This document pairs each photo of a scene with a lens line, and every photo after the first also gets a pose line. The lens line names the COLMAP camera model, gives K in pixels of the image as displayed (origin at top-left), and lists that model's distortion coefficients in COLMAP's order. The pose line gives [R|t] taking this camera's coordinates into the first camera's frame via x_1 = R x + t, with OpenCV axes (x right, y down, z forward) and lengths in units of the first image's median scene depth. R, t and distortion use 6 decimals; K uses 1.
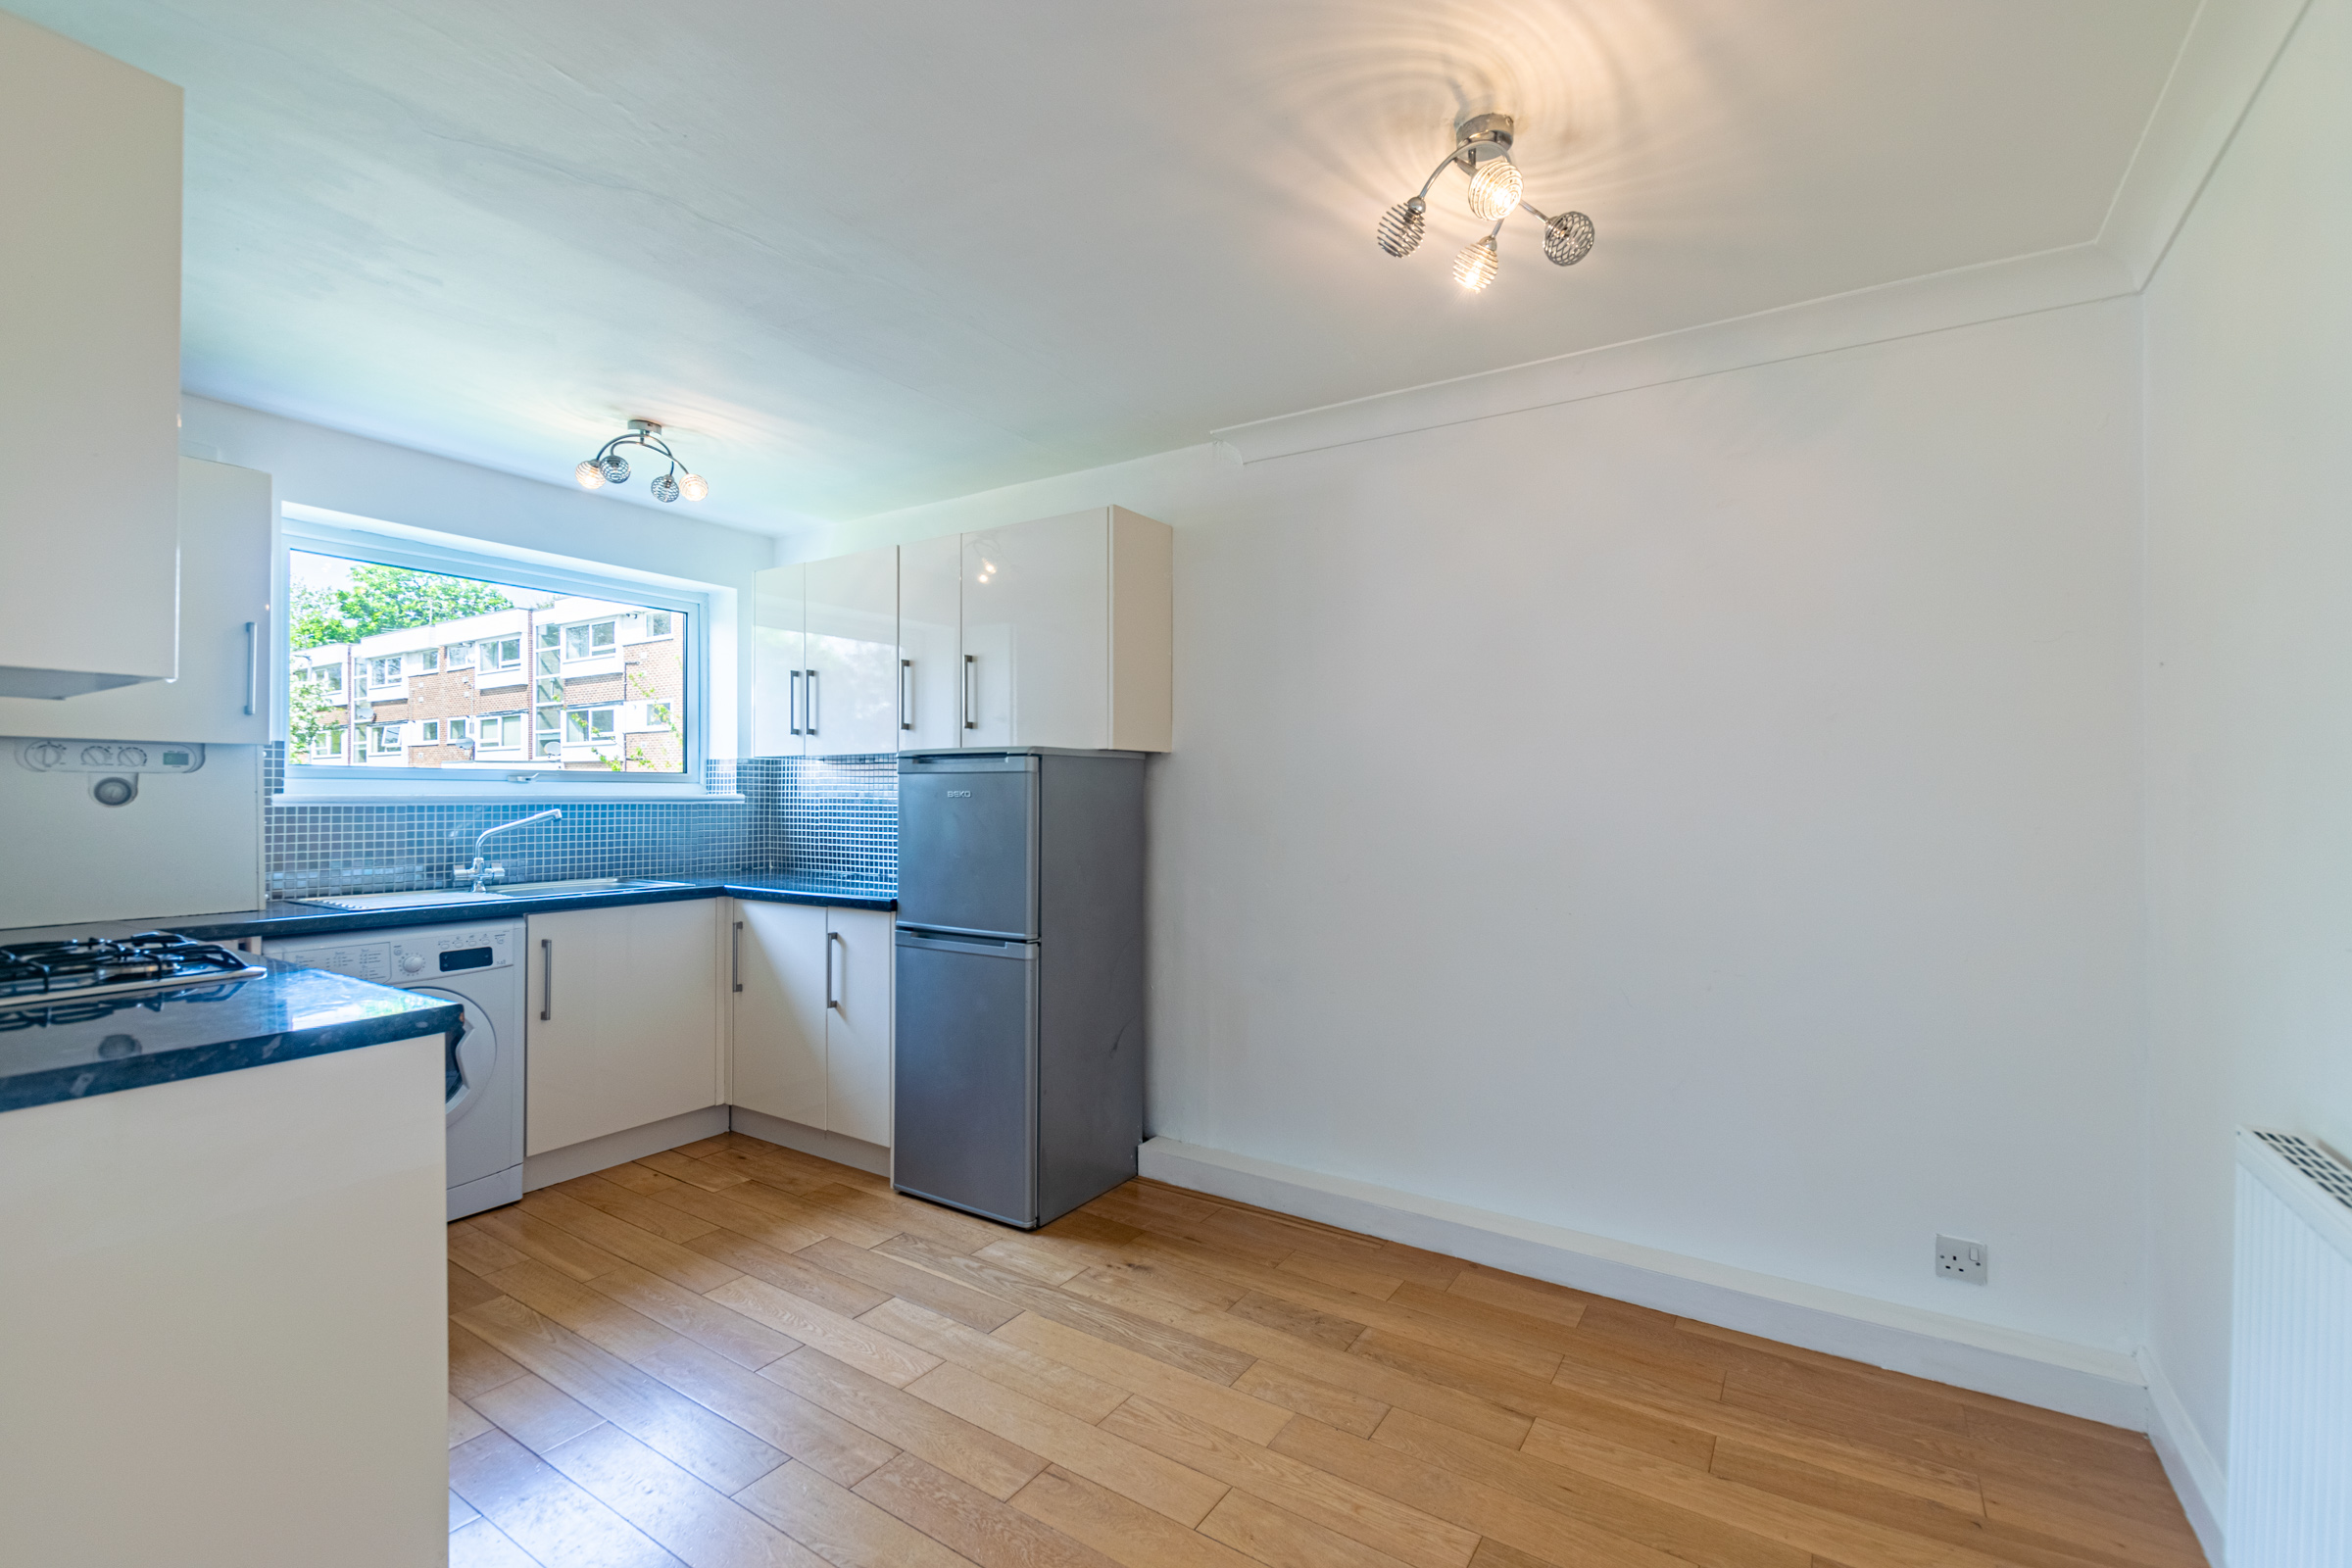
lens RADIAL K [[1017.3, 0, 1178.2], [0, 1017.3, 788.1], [0, 0, 1]] dist [0.002438, -0.000585]
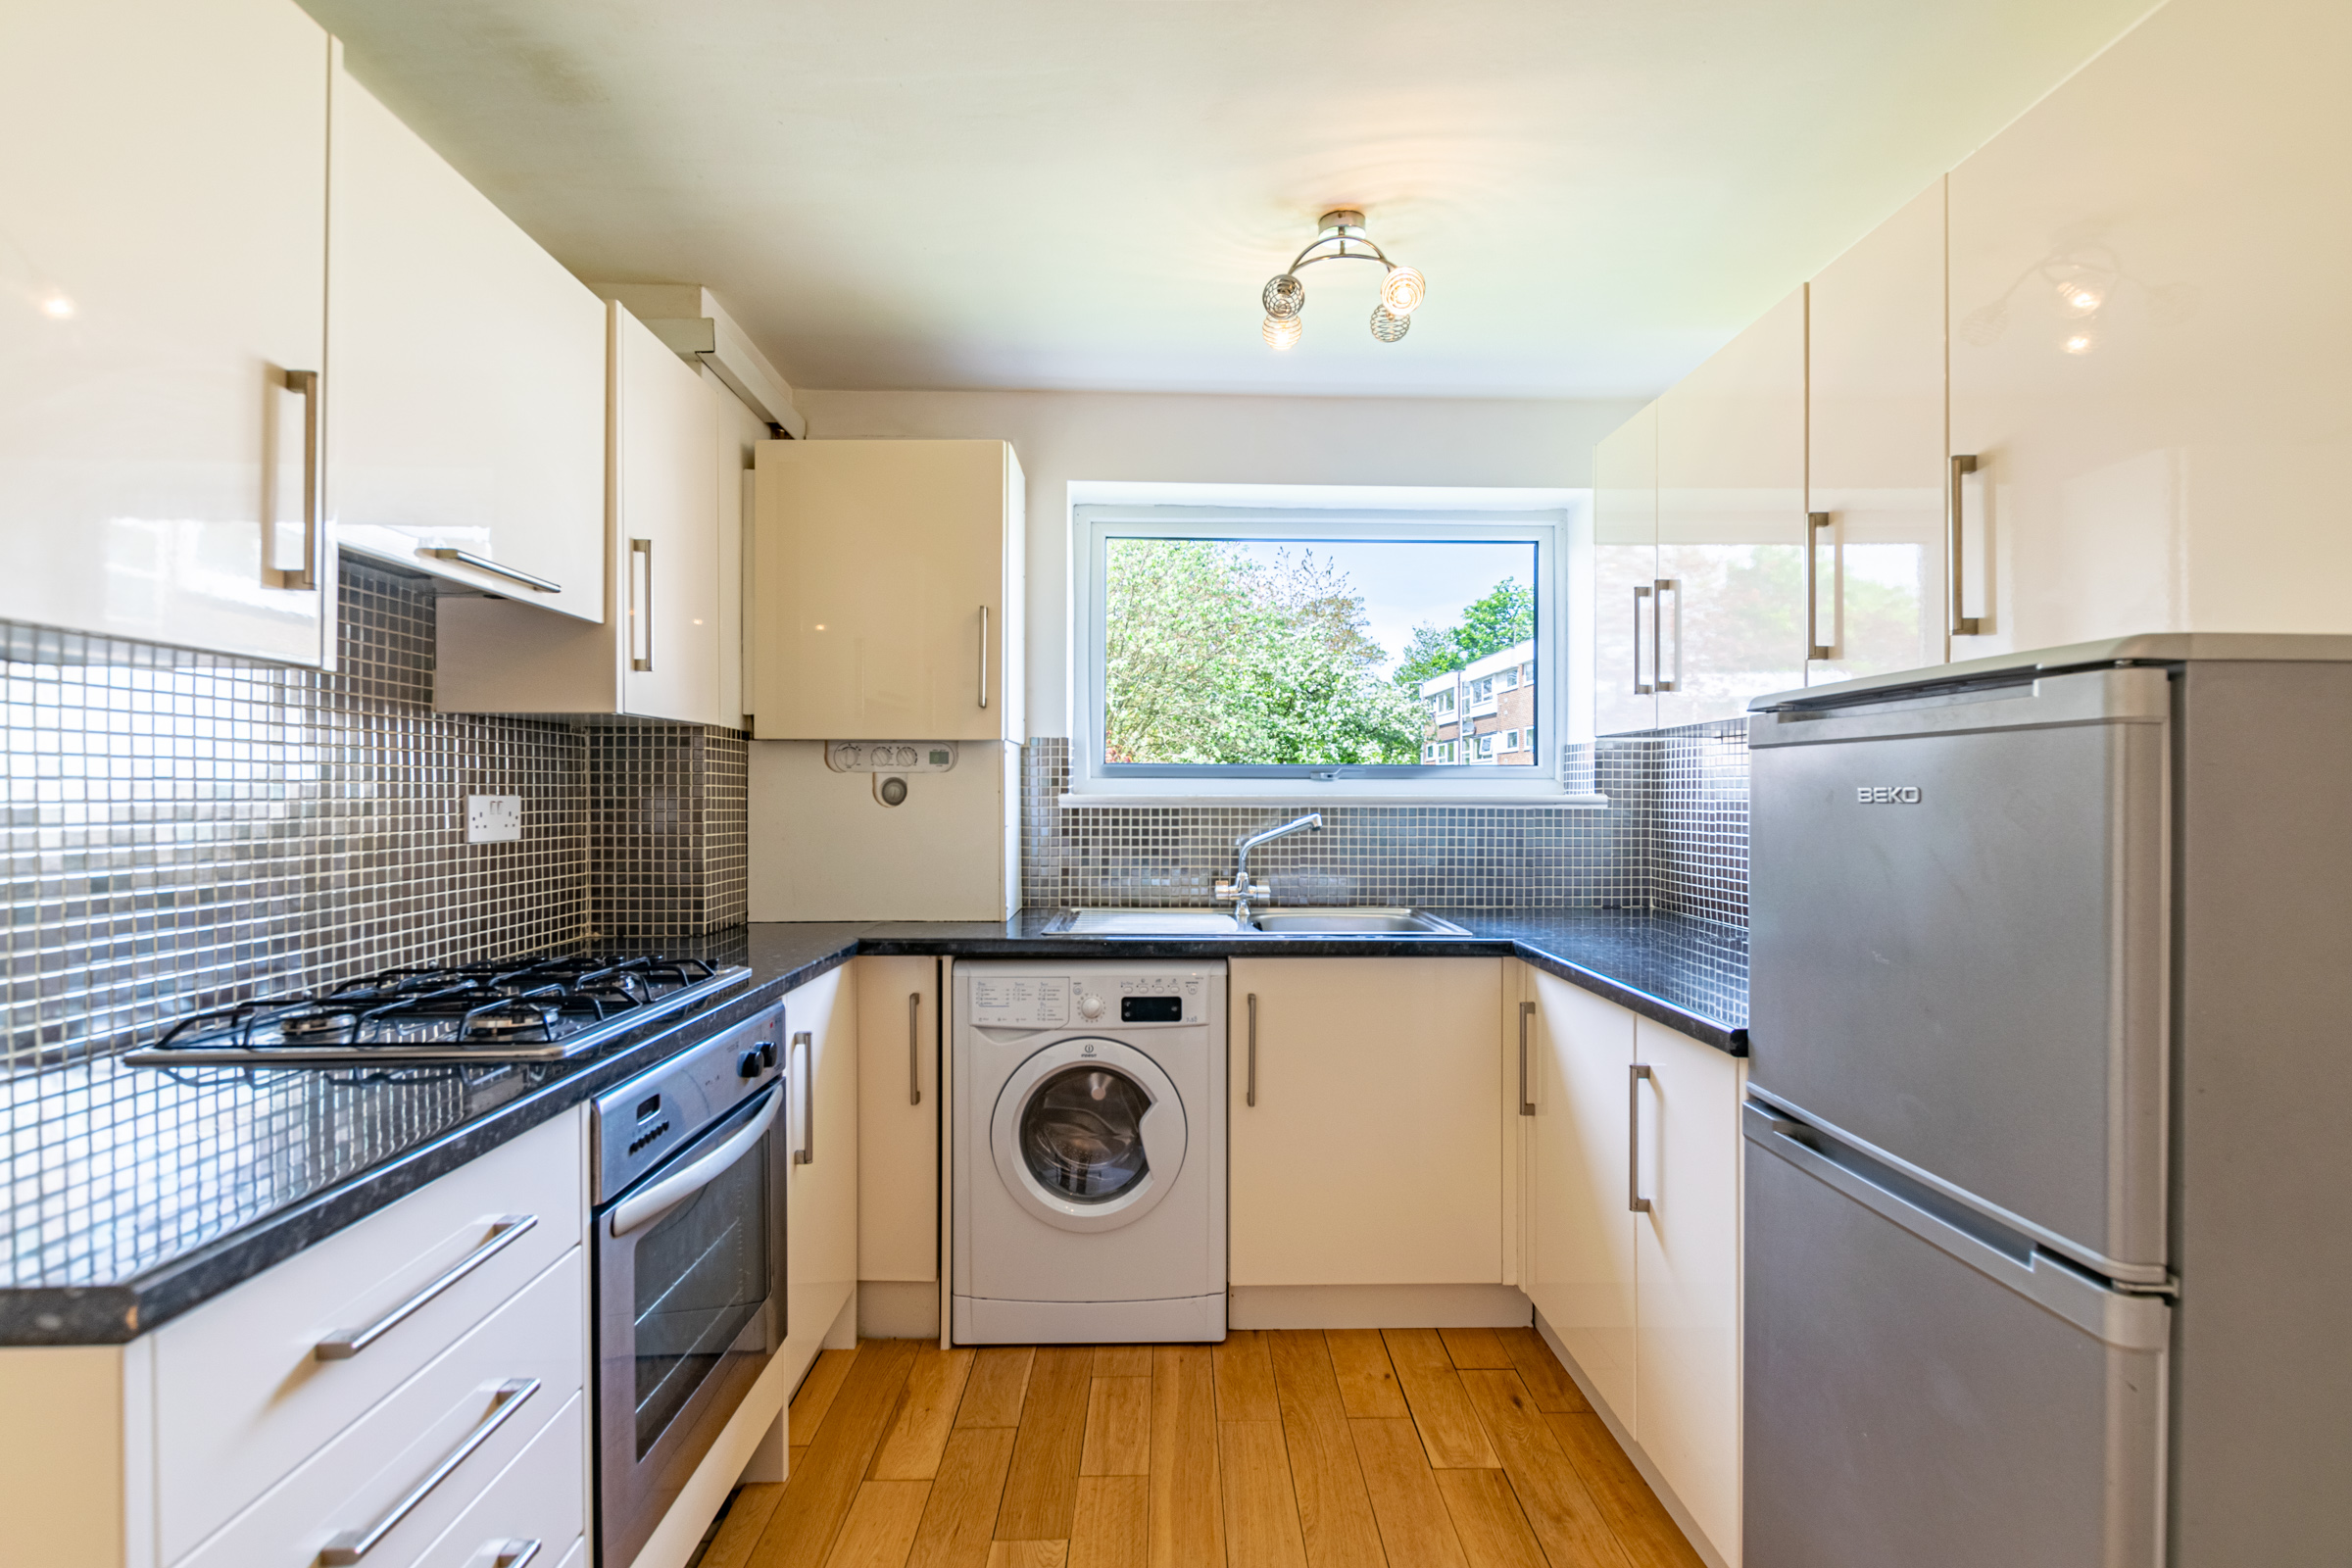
lens RADIAL K [[1017.3, 0, 1180.0], [0, 1017.3, 791.7], [0, 0, 1]] dist [0.002438, -0.000585]
pose [[0.566586, -0.001866, -0.824000, -0.048616], [0.004160, 0.999991, 0.000596, 0.003282], [0.823992, -0.003766, 0.566589, 0.520737]]
